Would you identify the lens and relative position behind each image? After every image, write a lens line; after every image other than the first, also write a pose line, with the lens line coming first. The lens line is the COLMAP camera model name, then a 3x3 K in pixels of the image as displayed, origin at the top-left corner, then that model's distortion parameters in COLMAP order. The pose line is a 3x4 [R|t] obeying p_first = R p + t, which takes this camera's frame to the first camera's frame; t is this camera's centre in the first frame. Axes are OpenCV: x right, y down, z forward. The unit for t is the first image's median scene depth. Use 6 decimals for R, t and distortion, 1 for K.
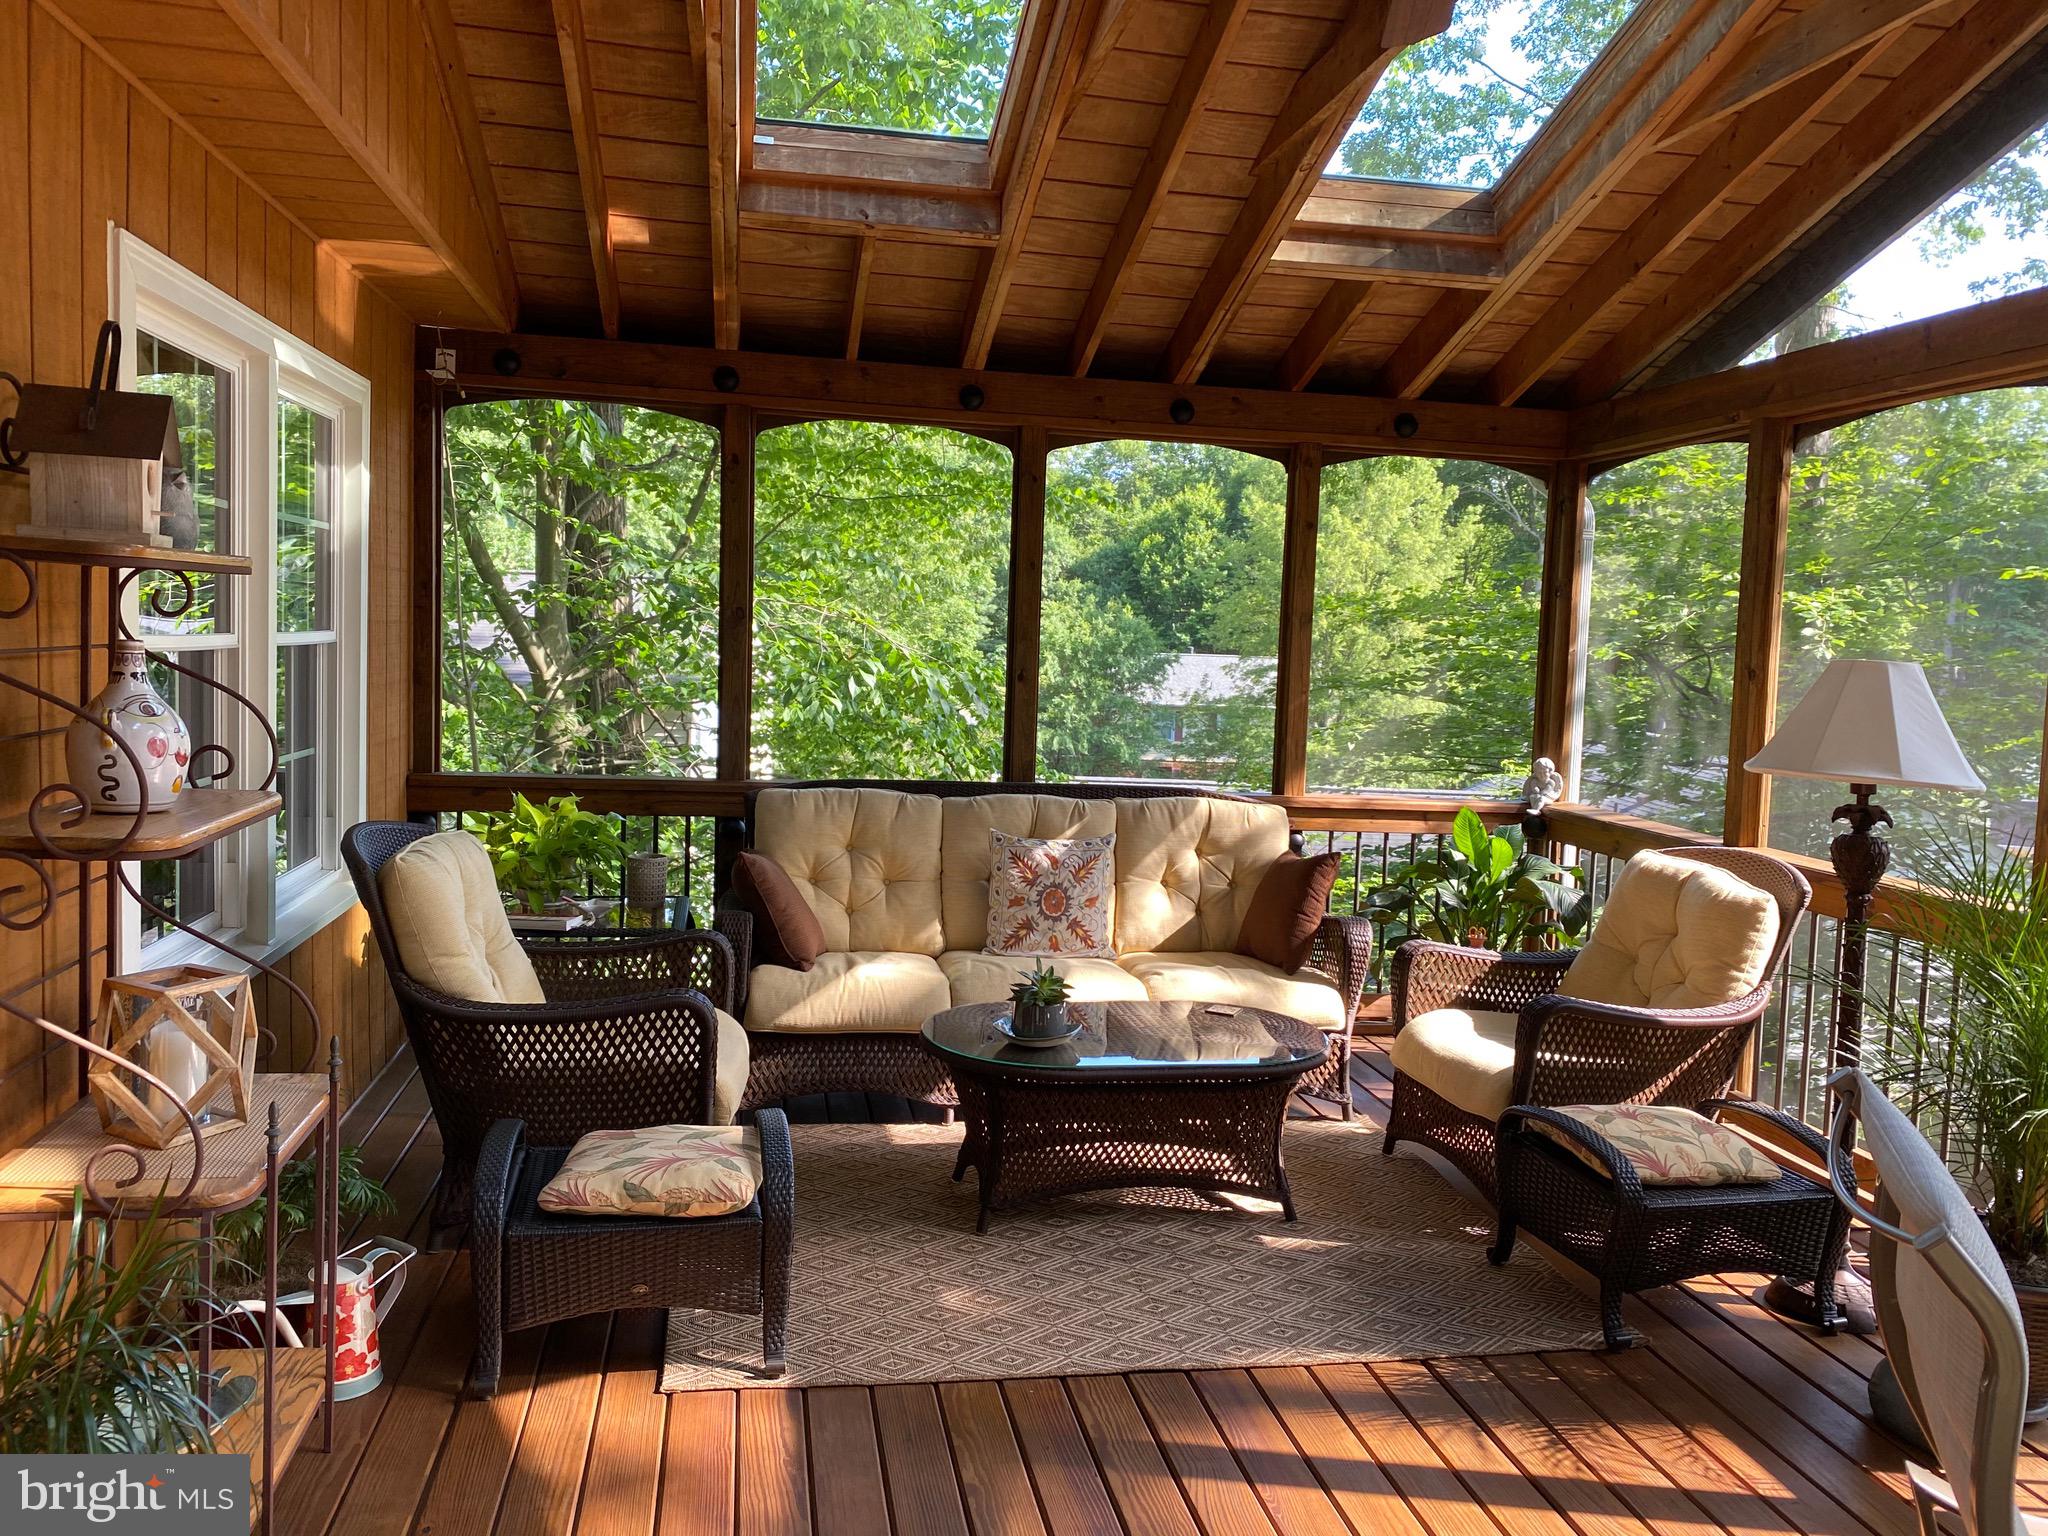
lens RADIAL K [[1572.9, 0, 1022.6], [0, 1572.9, 762.5], [0, 0, 1]] dist [0.005215, 0.011136]
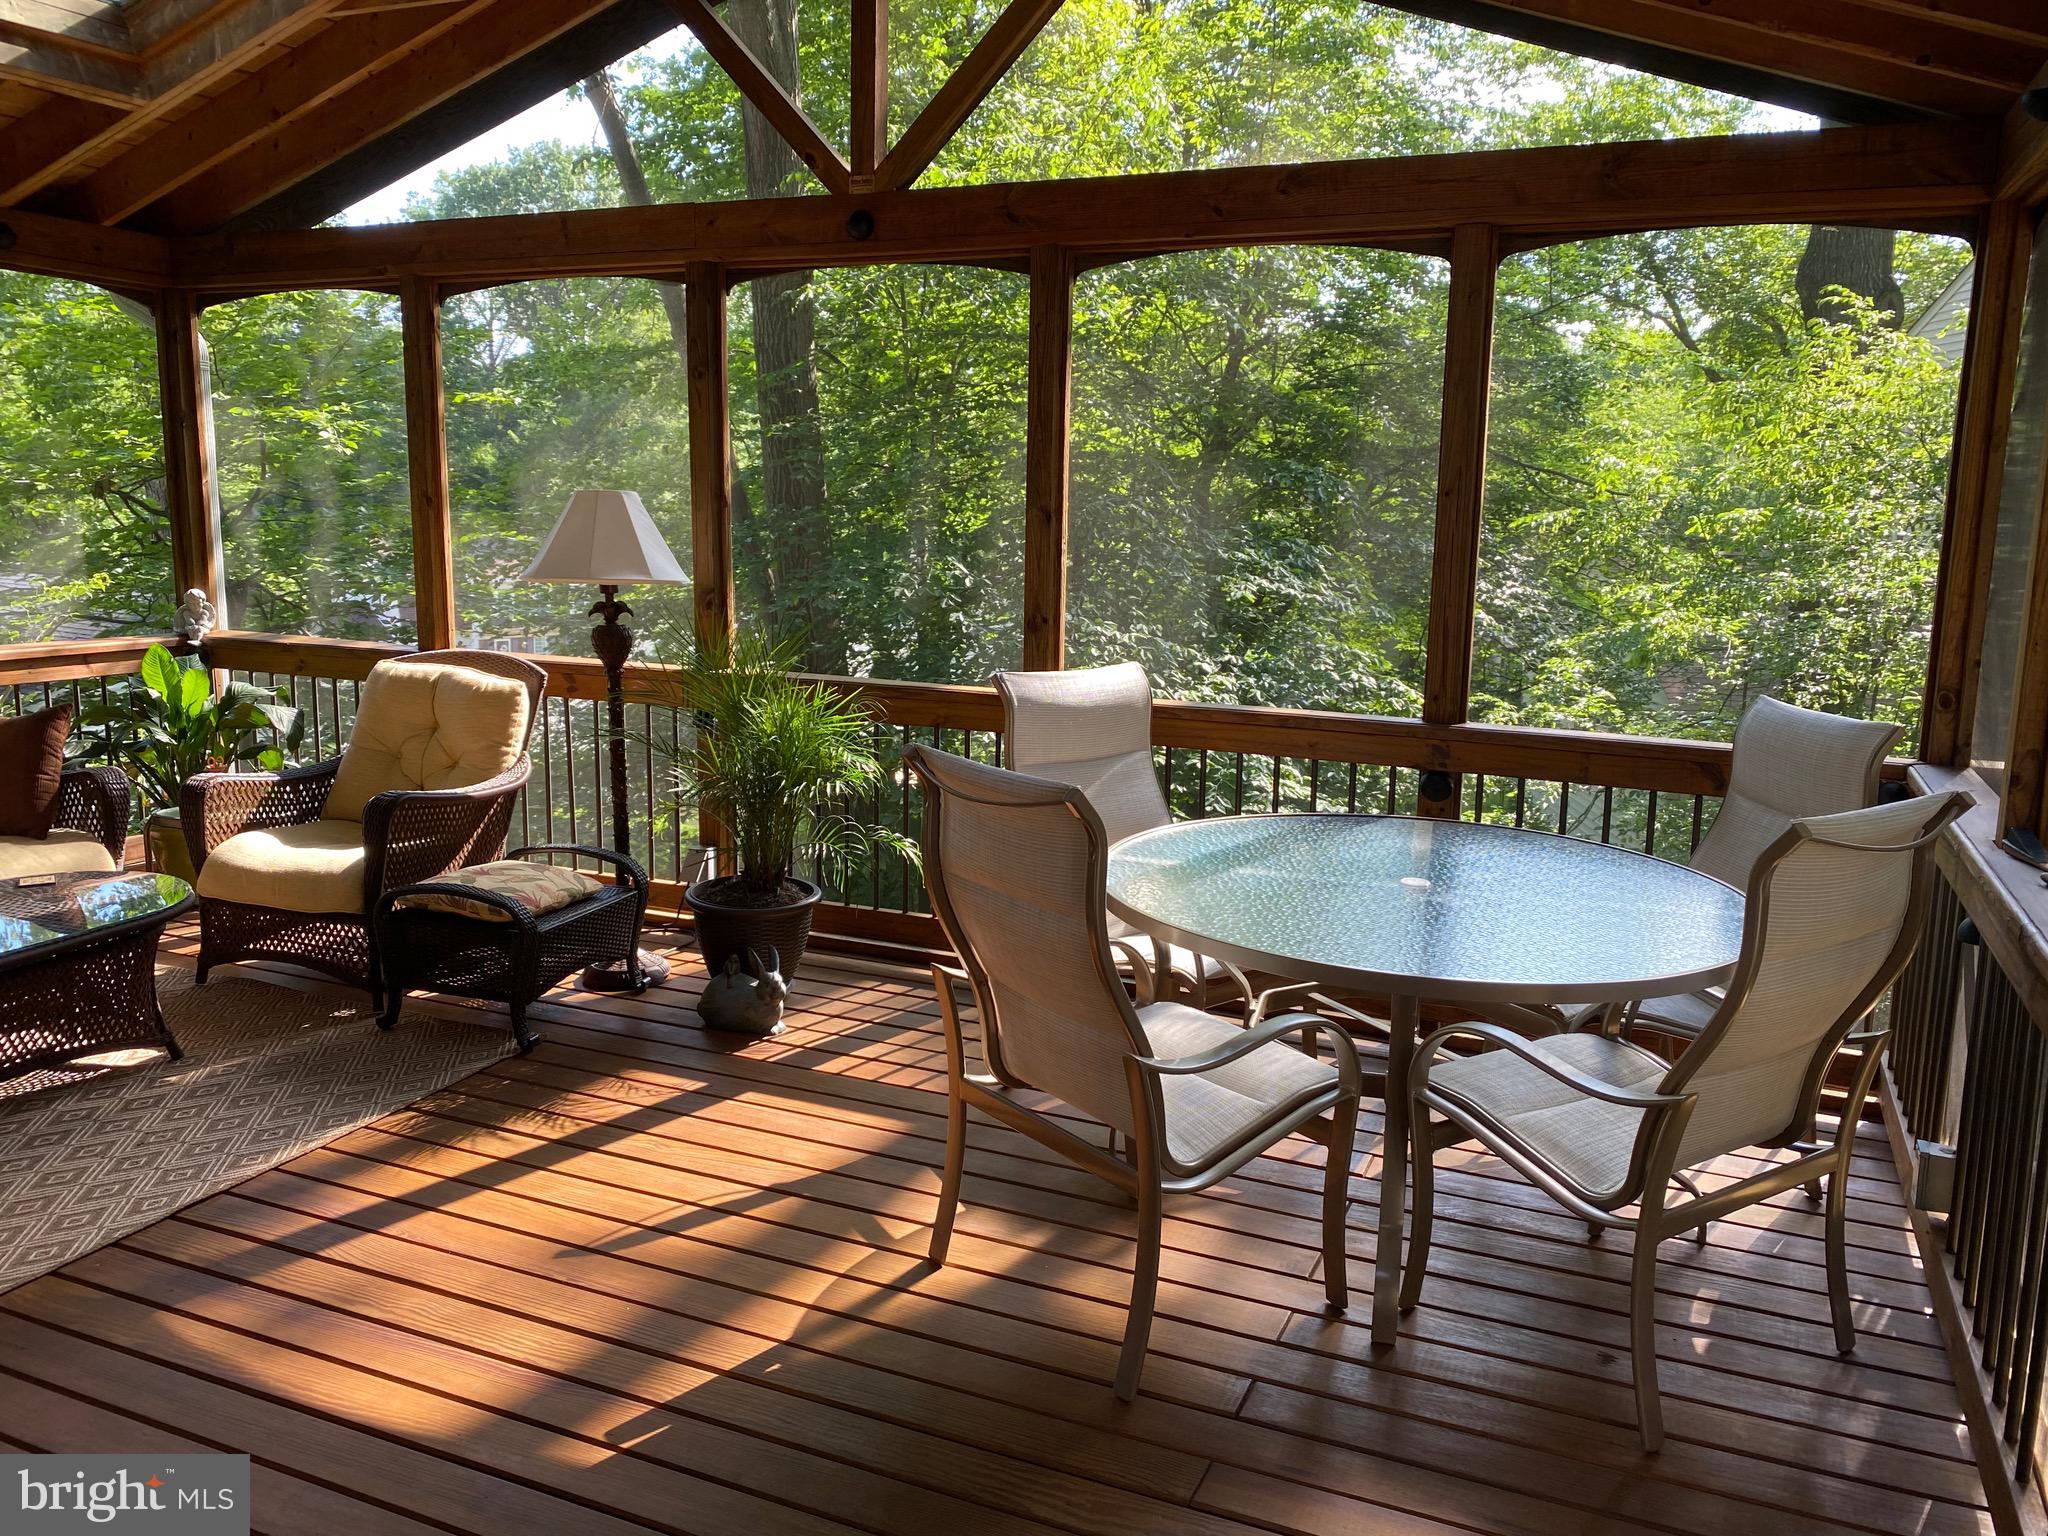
lens RADIAL K [[1572.9, 0, 1020.0], [0, 1572.9, 766.3], [0, 0, 1]] dist [0.005215, 0.011136]
pose [[0.549187, -0.171359, 0.817942, -0.366683], [0.072386, 0.984827, 0.157720, -0.019352], [-0.832558, -0.027410, 0.553259, -0.016928]]
